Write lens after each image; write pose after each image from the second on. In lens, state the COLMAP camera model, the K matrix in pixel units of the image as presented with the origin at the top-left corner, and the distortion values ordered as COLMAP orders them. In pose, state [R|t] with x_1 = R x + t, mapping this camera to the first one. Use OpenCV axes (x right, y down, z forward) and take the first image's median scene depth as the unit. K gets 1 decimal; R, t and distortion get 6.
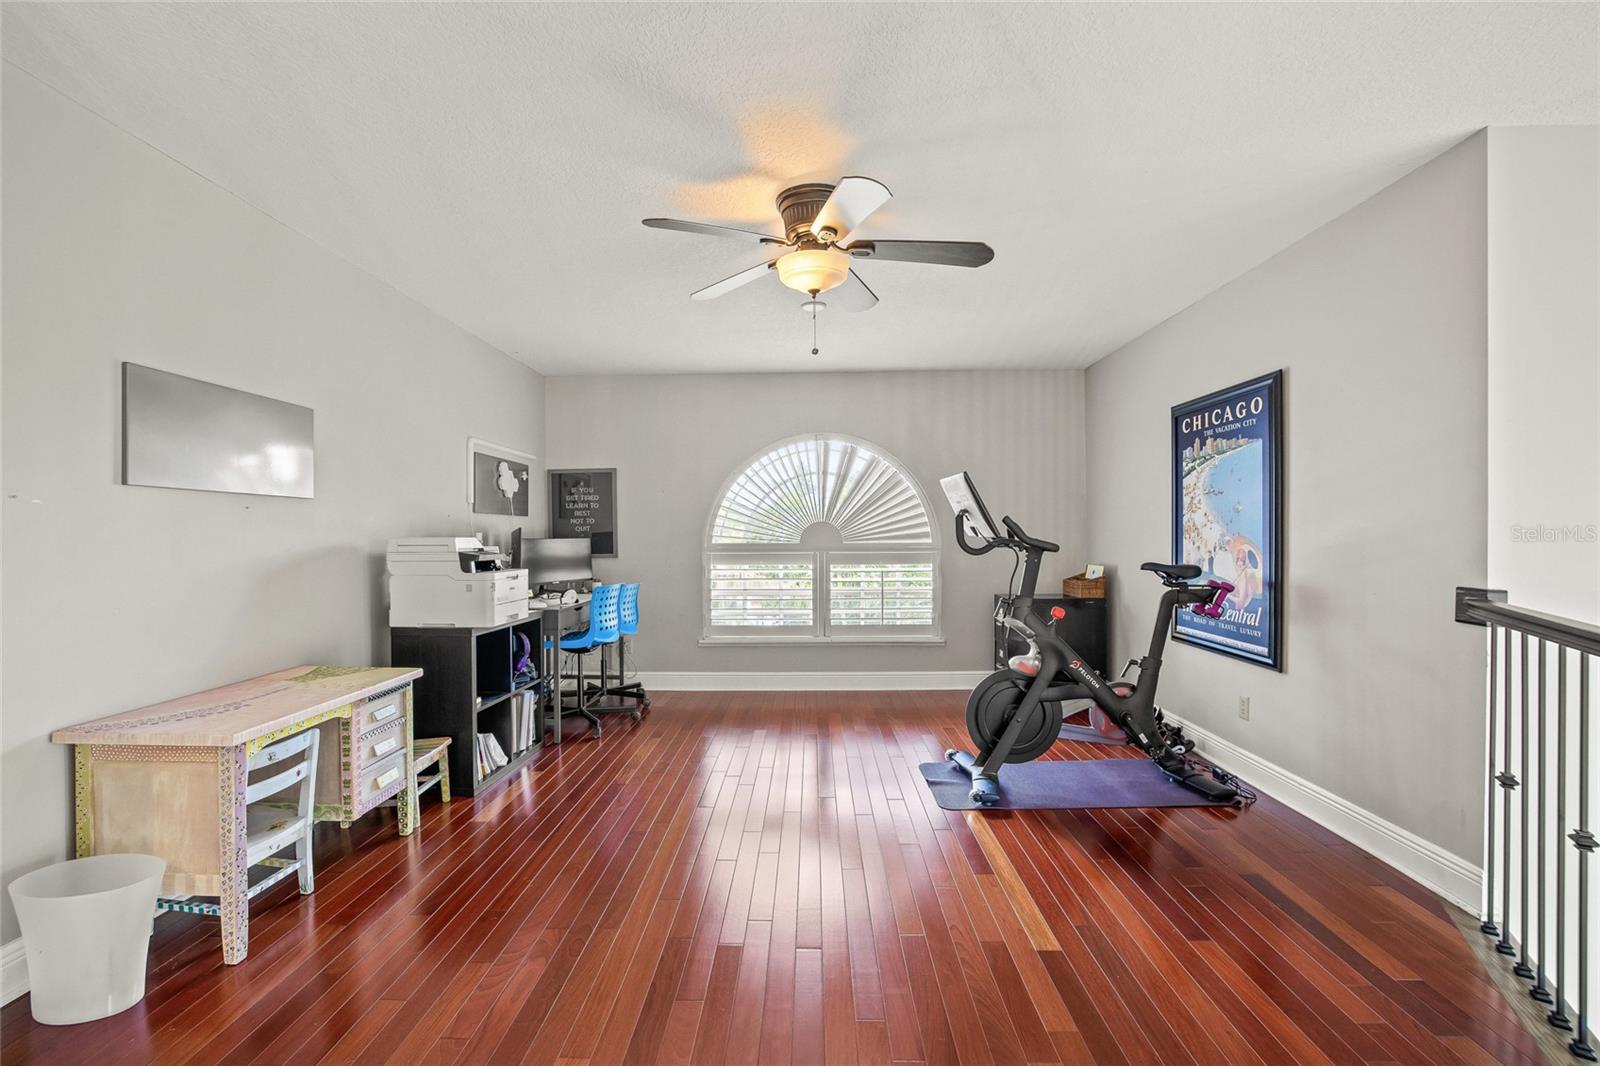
lens RADIAL K [[681.1, 0, 800.0], [0, 681.1, 533.0], [0, 0, 1]] dist [-0.001531, 0.000045]
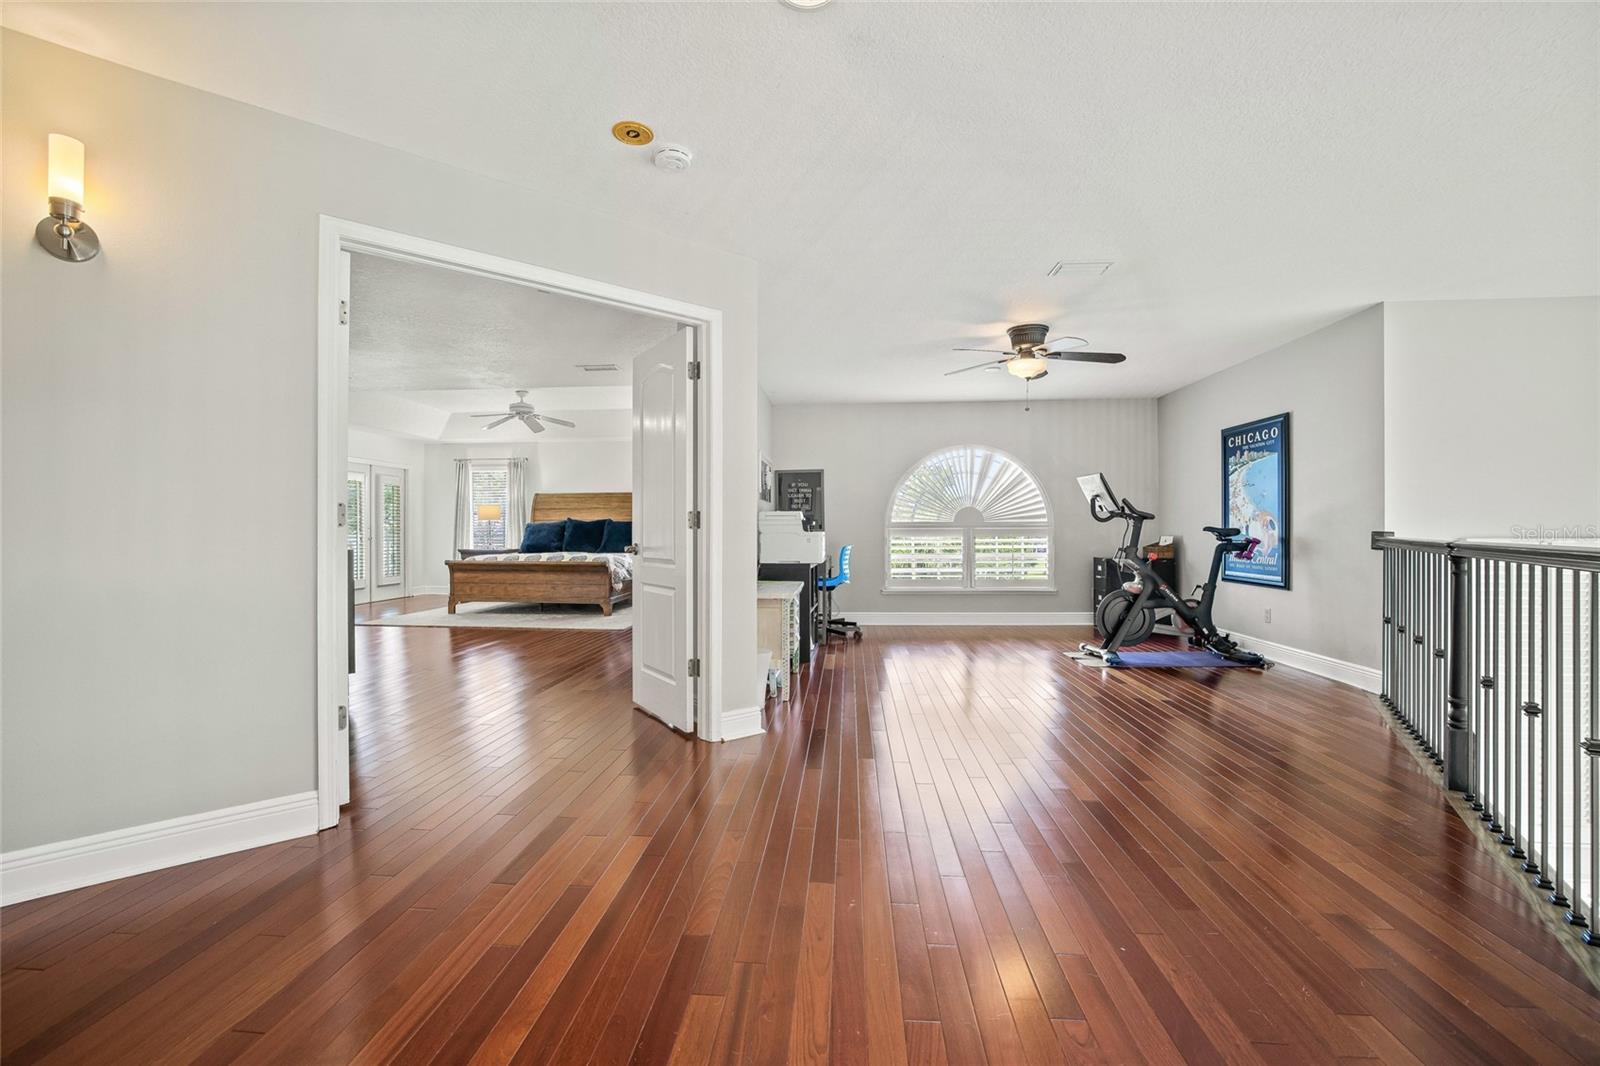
lens RADIAL K [[685.4, 0, 799.8], [0, 685.4, 526.1], [0, 0, 1]] dist [0.001063, 0.000112]
pose [[0.998763, 0.000045, -0.049733, -0.396356], [-0.000328, 0.999984, -0.005667, 0.050710], [0.049732, 0.005676, 0.998746, -0.715893]]
